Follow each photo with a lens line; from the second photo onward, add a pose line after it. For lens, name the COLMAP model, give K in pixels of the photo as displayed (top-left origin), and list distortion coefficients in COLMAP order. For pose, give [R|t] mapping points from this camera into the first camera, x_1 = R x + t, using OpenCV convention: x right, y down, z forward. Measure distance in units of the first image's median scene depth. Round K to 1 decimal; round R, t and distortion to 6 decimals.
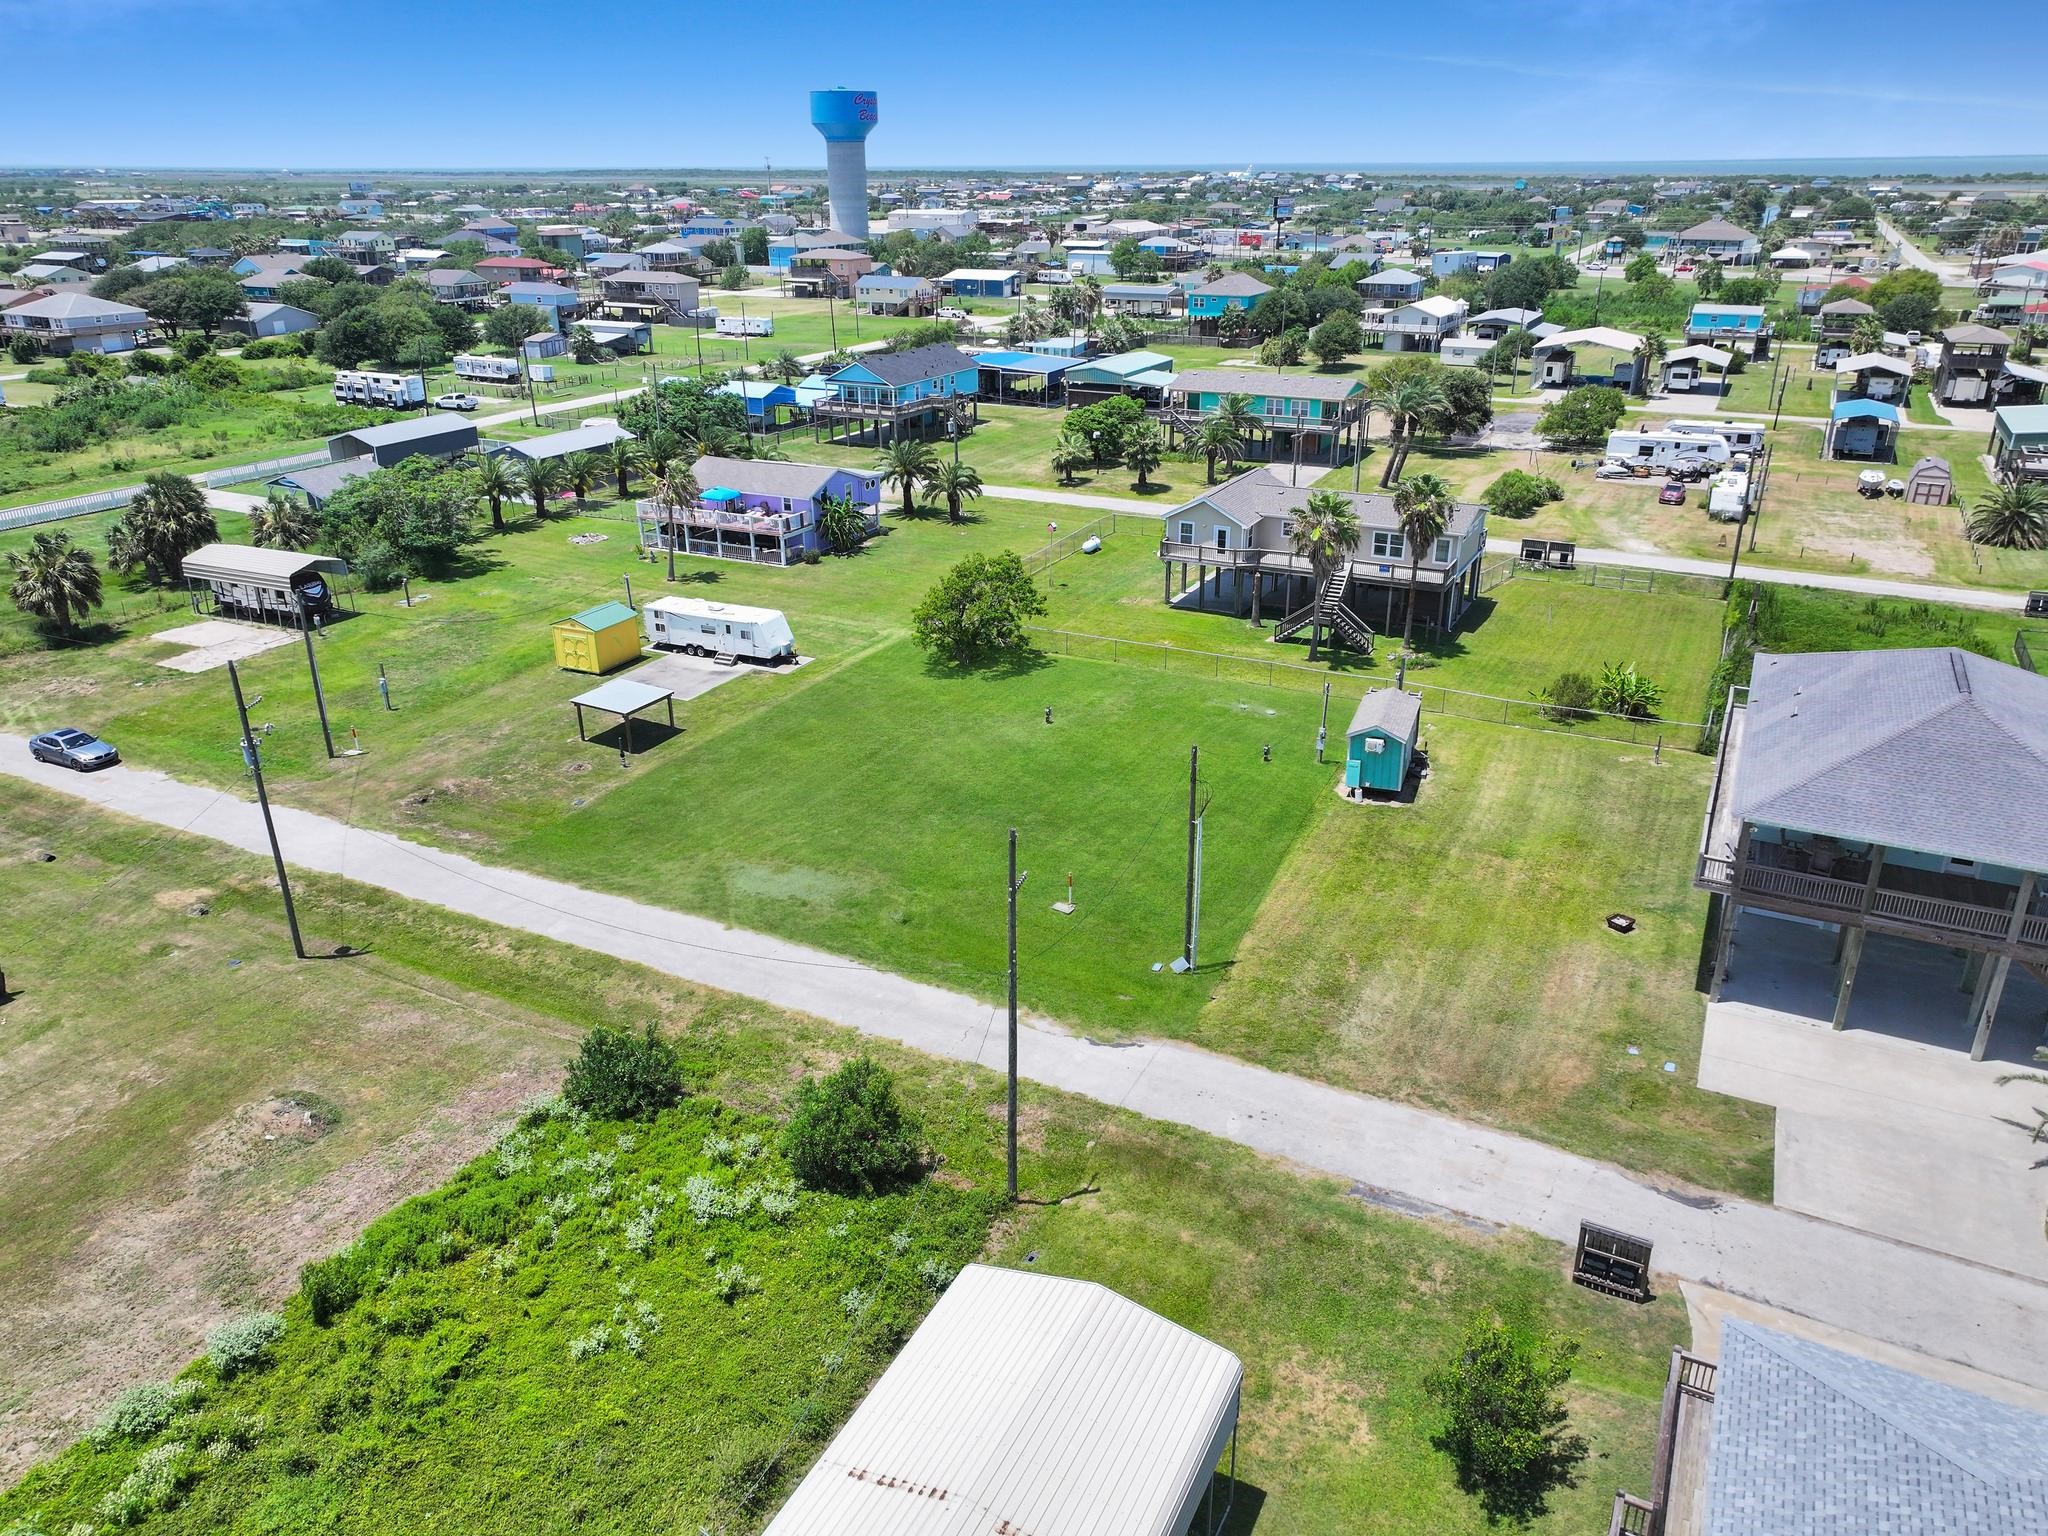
lens RADIAL K [[1439.9, 0, 1024.0], [0, 1439.9, 768.0], [0, 0, 1]] dist [-0.000006, 0.011254]
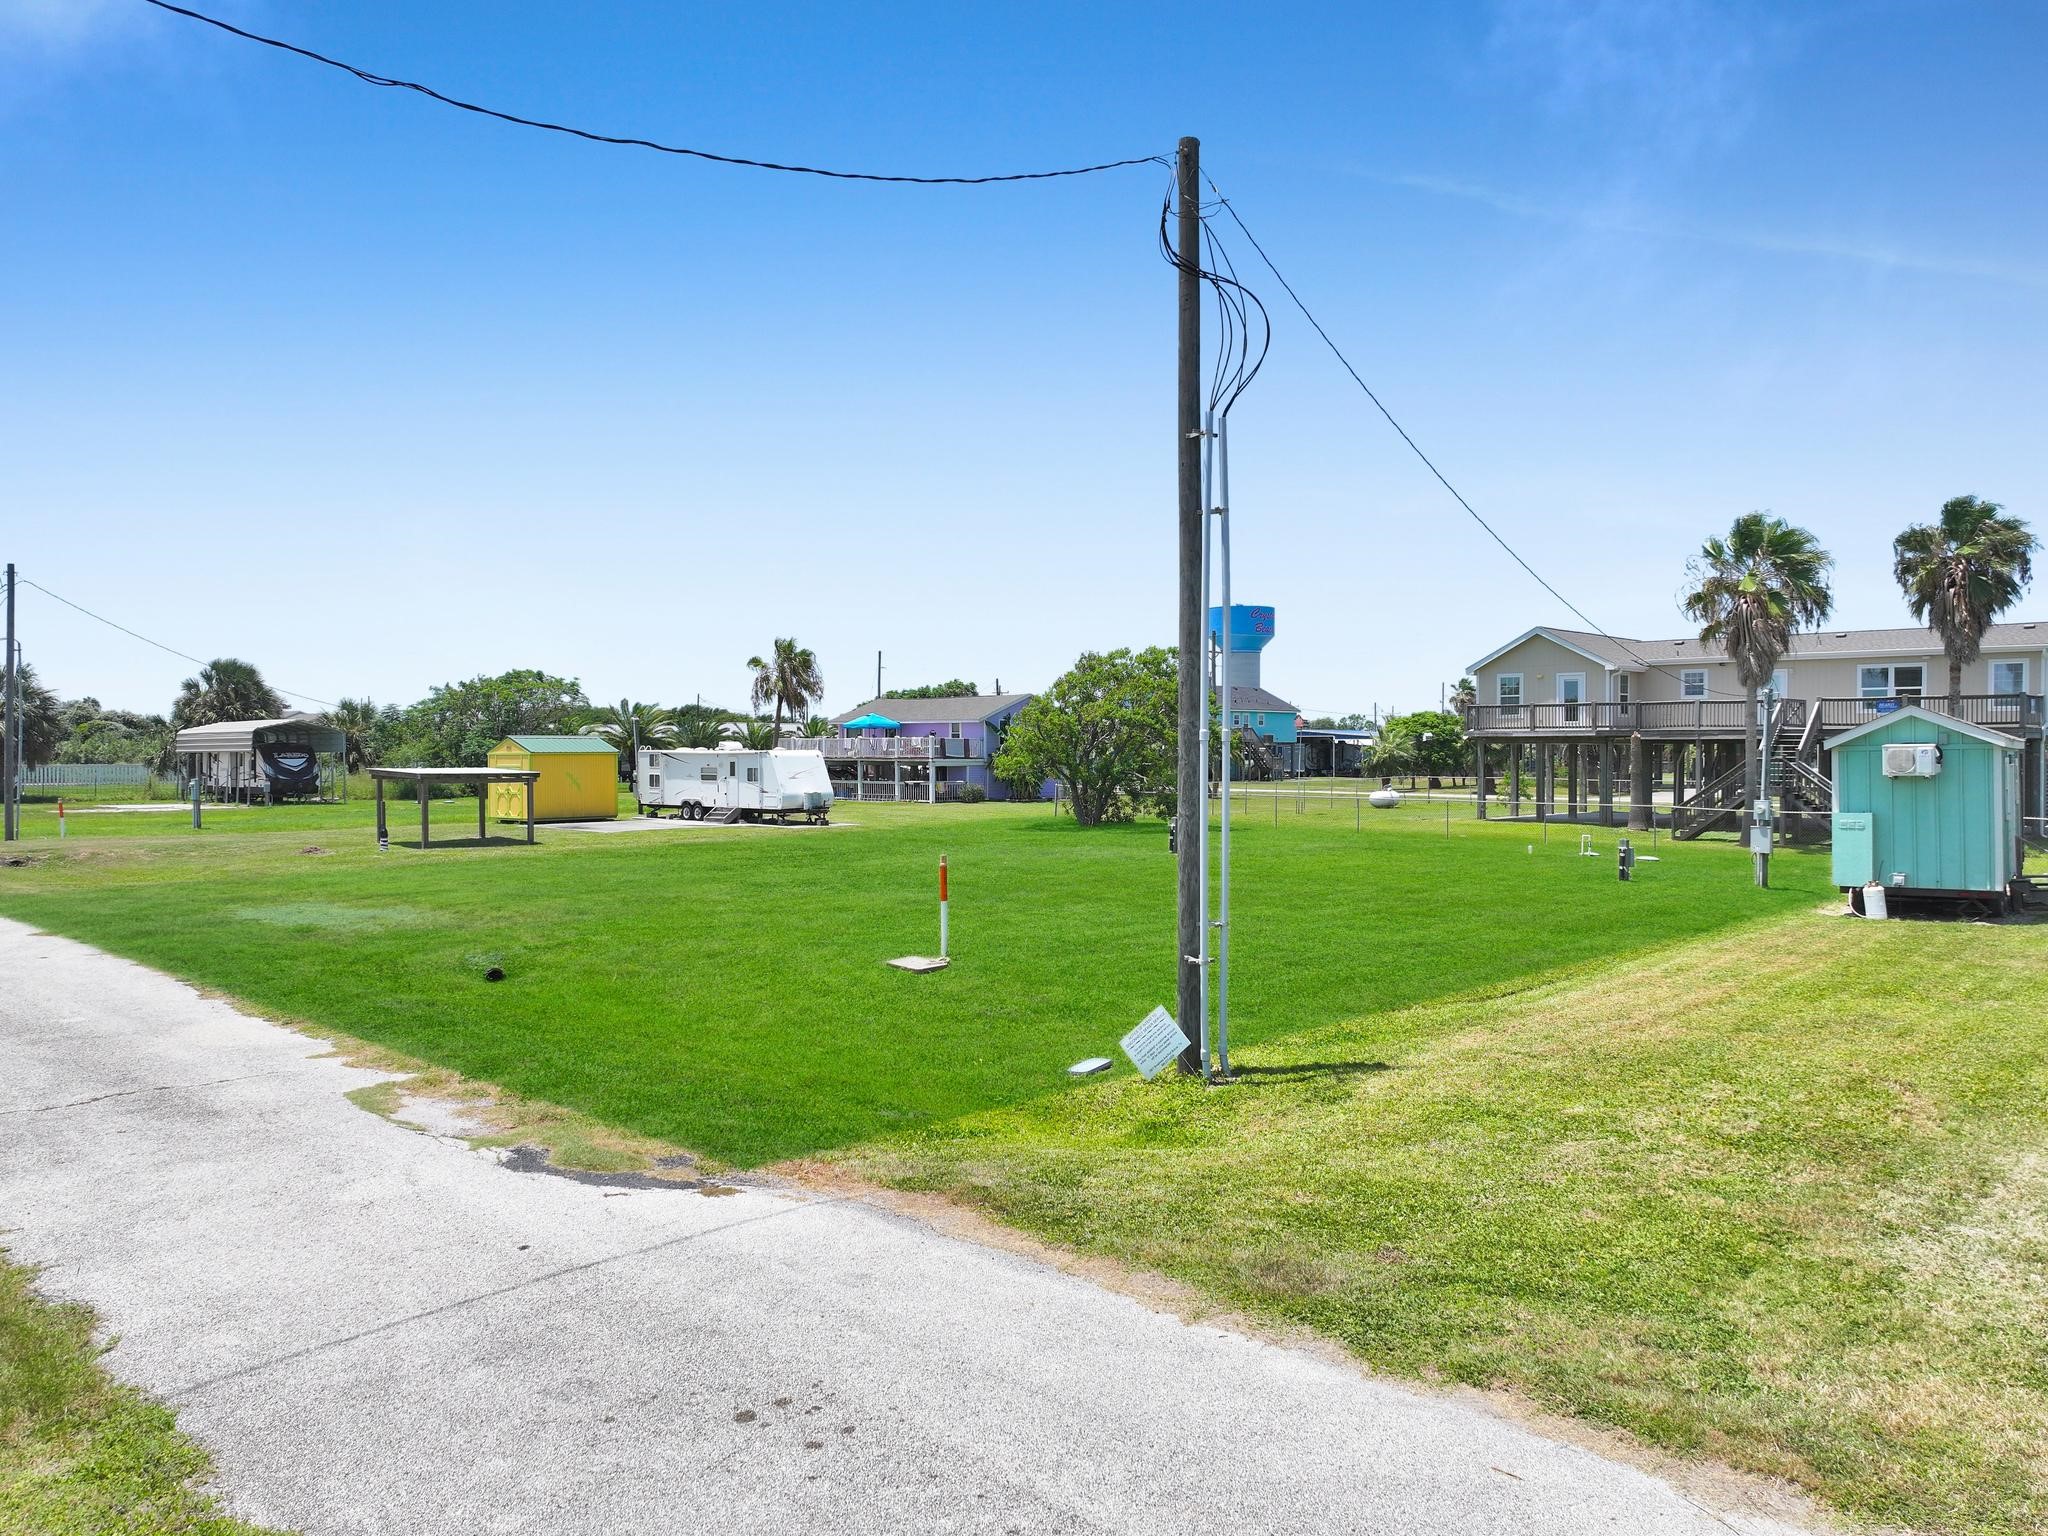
lens RADIAL K [[1439.9, 0, 1024.0], [0, 1439.9, 768.0], [0, 0, 1]] dist [-0.000006, 0.011254]
pose [[0.958727, 0.009038, -0.284185, 0.129077], [-0.114925, 0.926527, -0.358246, 0.151921], [0.260067, 0.376120, 0.889325, 0.609732]]
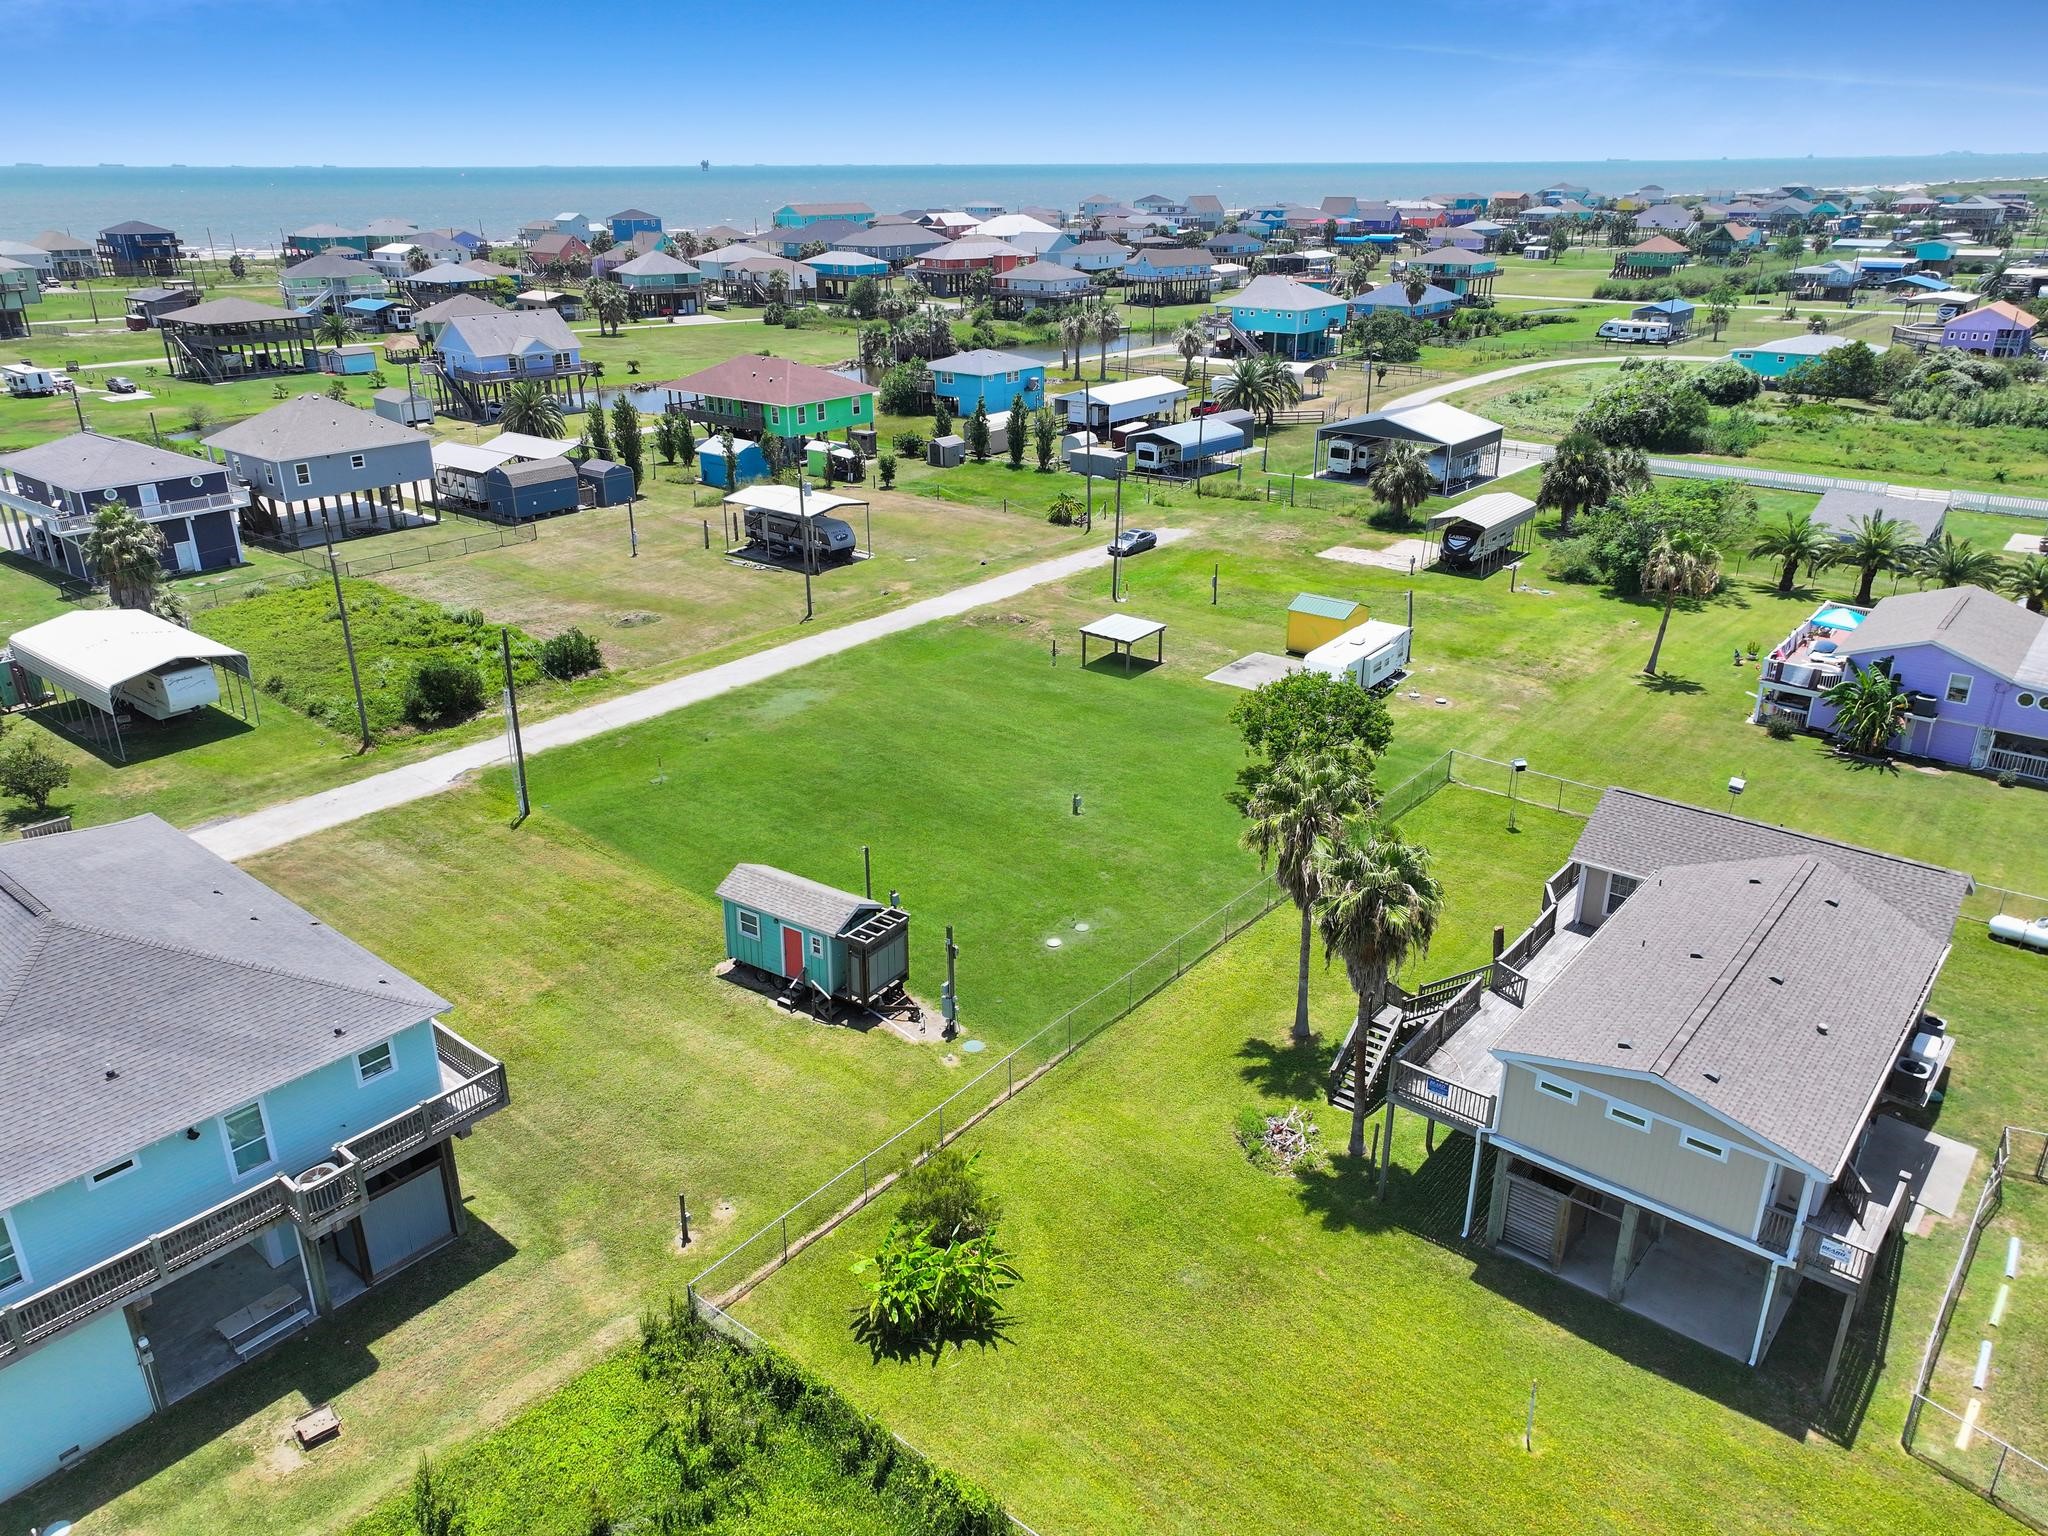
lens RADIAL K [[1439.9, 0, 1024.0], [0, 1439.9, 768.0], [0, 0, 1]] dist [-0.000006, 0.011254]
pose [[-0.213645, 0.384802, -0.897933, 0.930249], [-0.372562, 0.817594, 0.439018, -0.496154], [0.903080, 0.428330, -0.031313, 1.159064]]
